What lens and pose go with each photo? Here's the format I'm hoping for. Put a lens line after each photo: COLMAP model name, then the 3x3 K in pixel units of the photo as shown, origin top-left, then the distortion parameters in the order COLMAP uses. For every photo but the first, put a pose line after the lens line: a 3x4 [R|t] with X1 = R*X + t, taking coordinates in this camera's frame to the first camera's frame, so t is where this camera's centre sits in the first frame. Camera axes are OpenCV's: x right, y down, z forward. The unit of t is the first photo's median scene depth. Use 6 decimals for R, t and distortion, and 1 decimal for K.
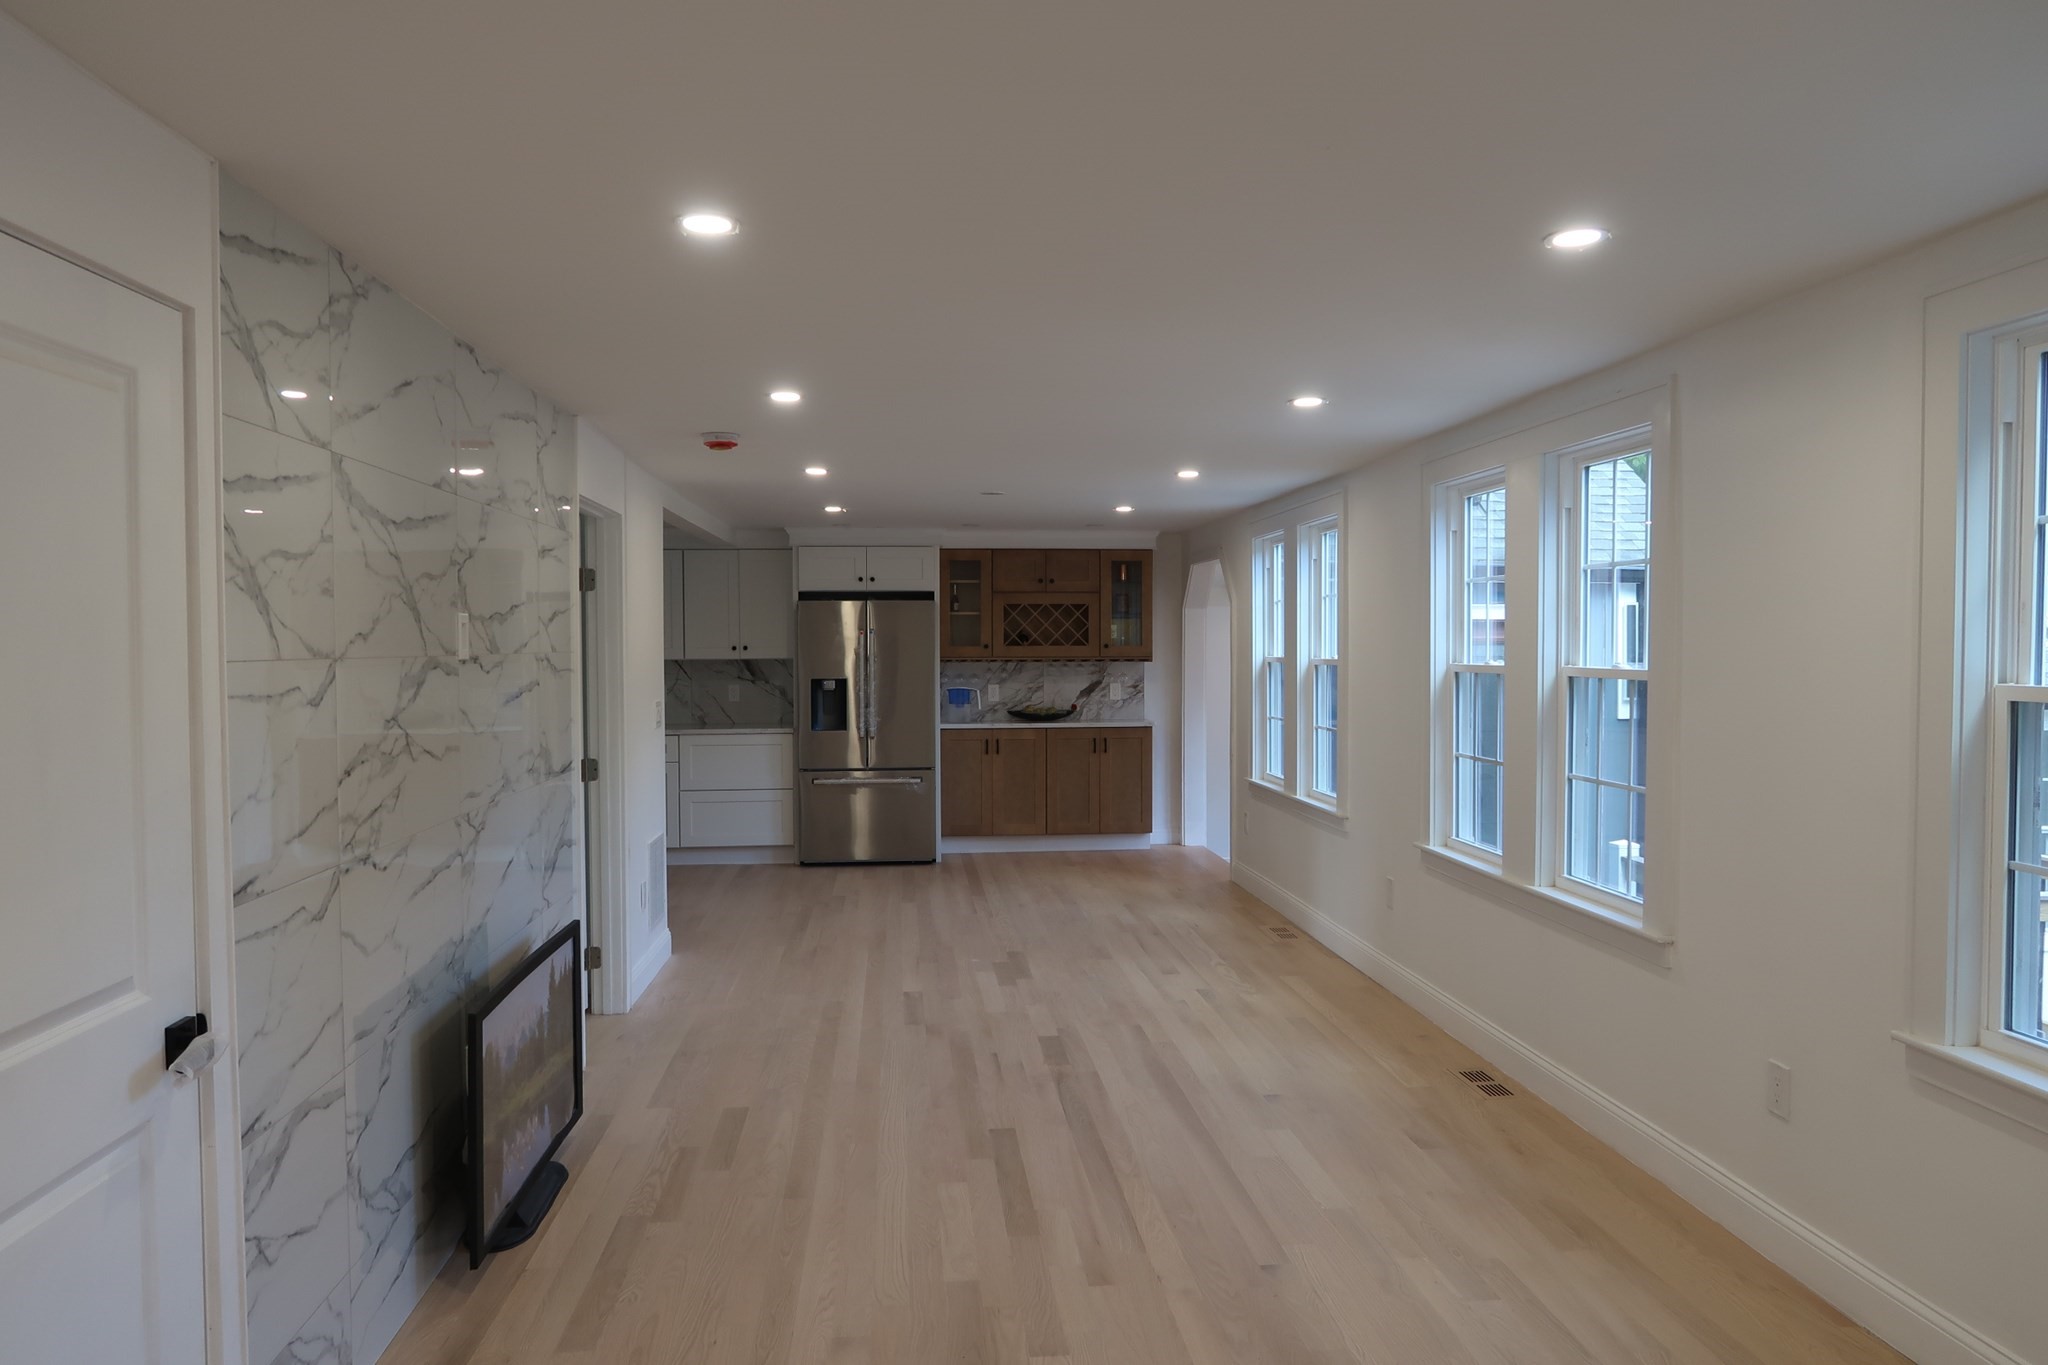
lens RADIAL K [[1409.9, 0, 1024.0], [0, 1409.9, 682.5], [0, 0, 1]] dist [-0.025890, 0.006095]
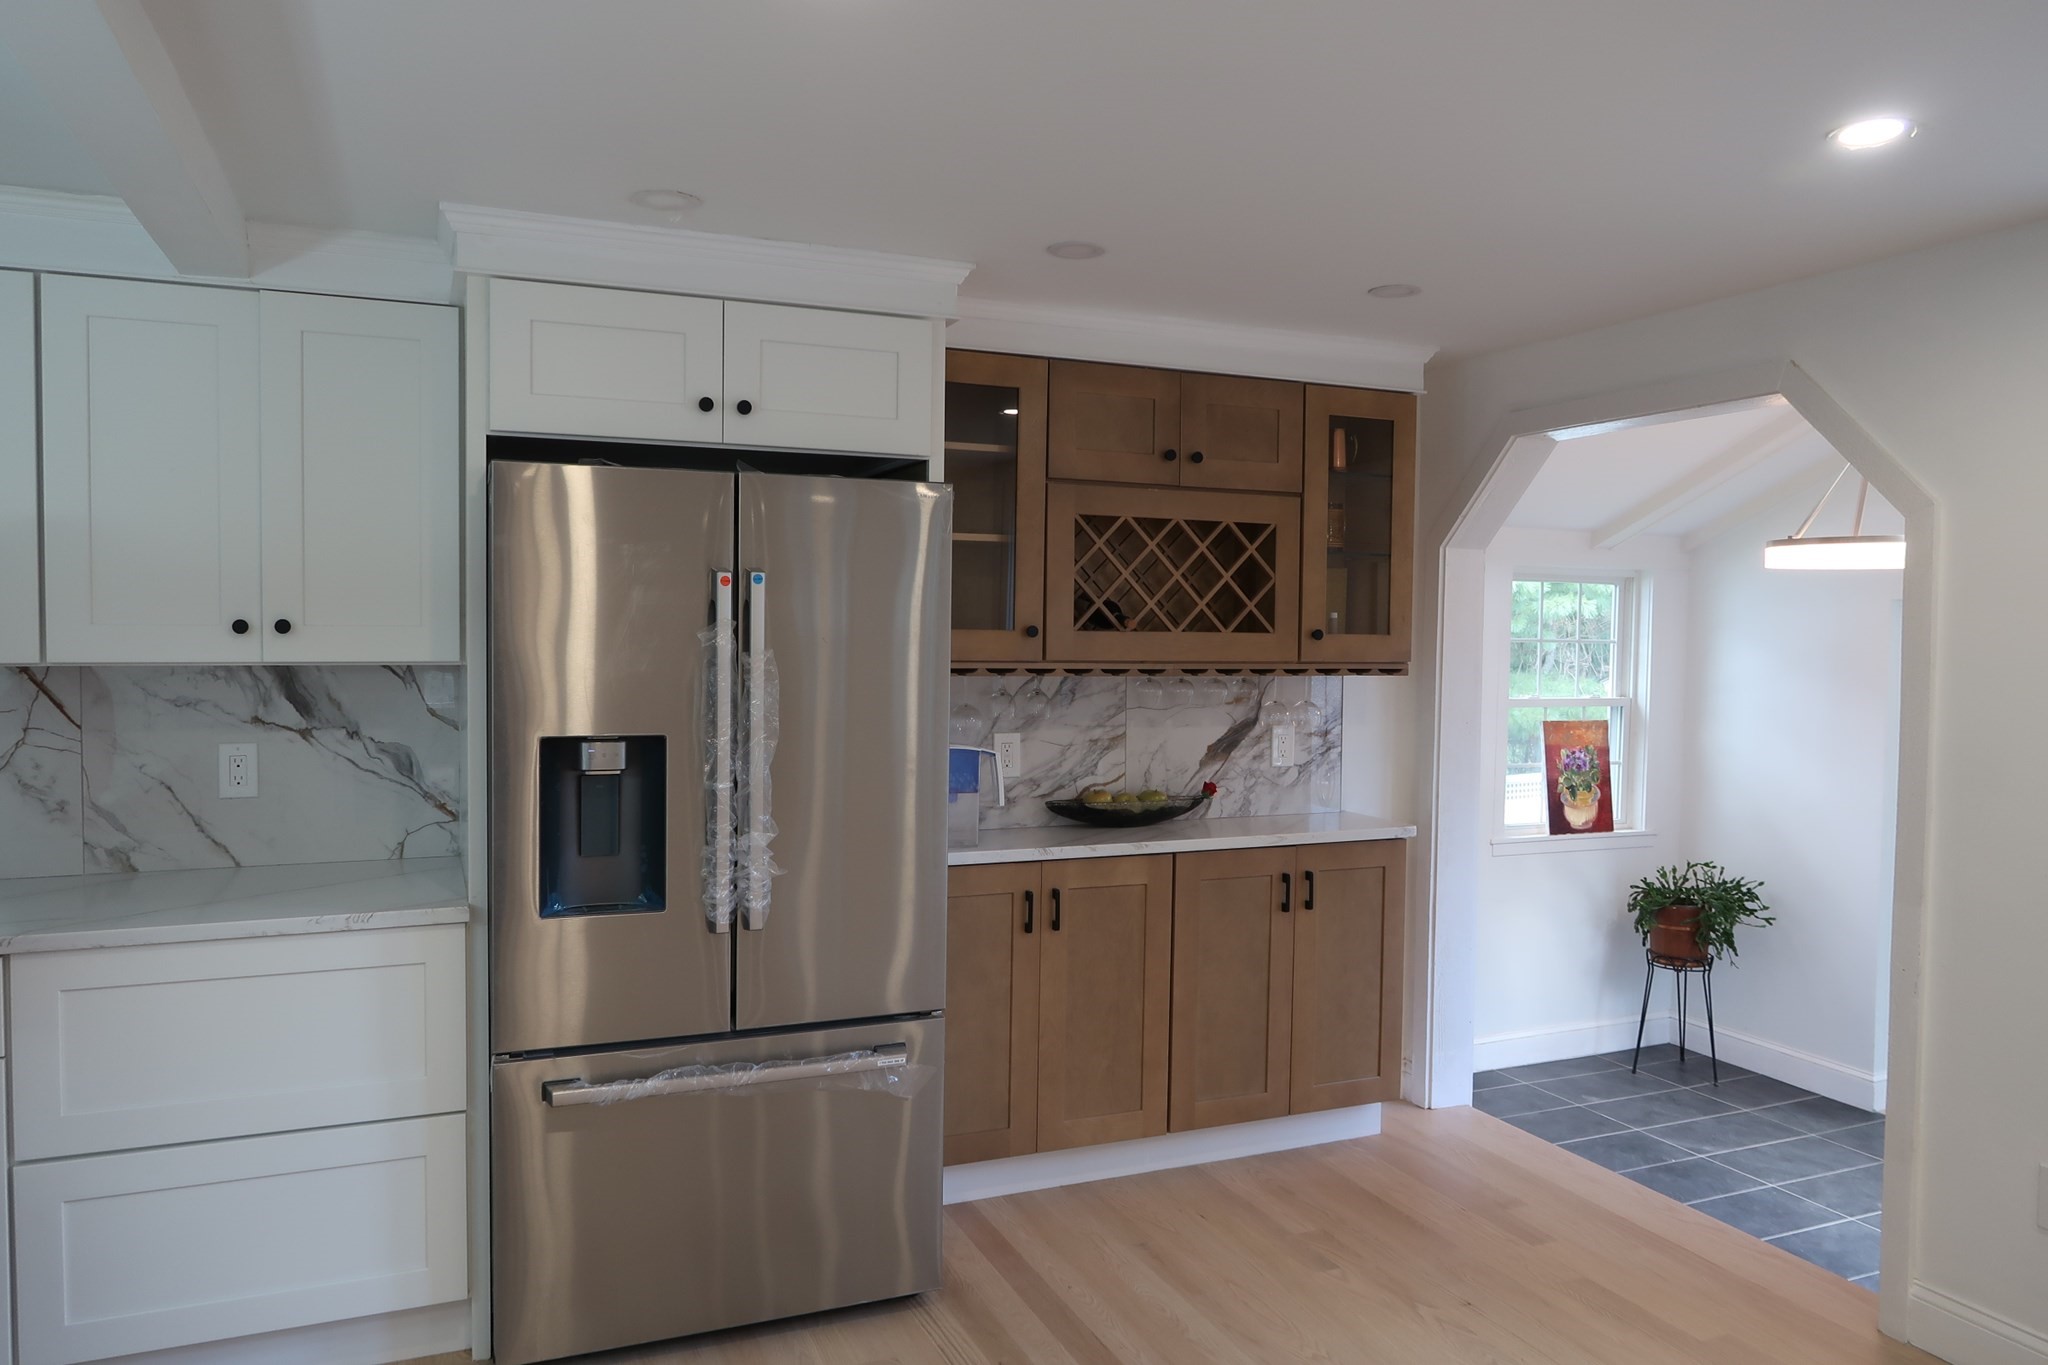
lens RADIAL K [[1409.9, 0, 1024.0], [0, 1409.9, 682.5], [0, 0, 1]] dist [-0.025890, 0.006095]
pose [[0.950576, 0.001988, 0.310486, -0.137905], [-0.004936, 0.999950, 0.008710, -0.015672], [-0.310453, -0.009812, 0.950538, 0.657277]]
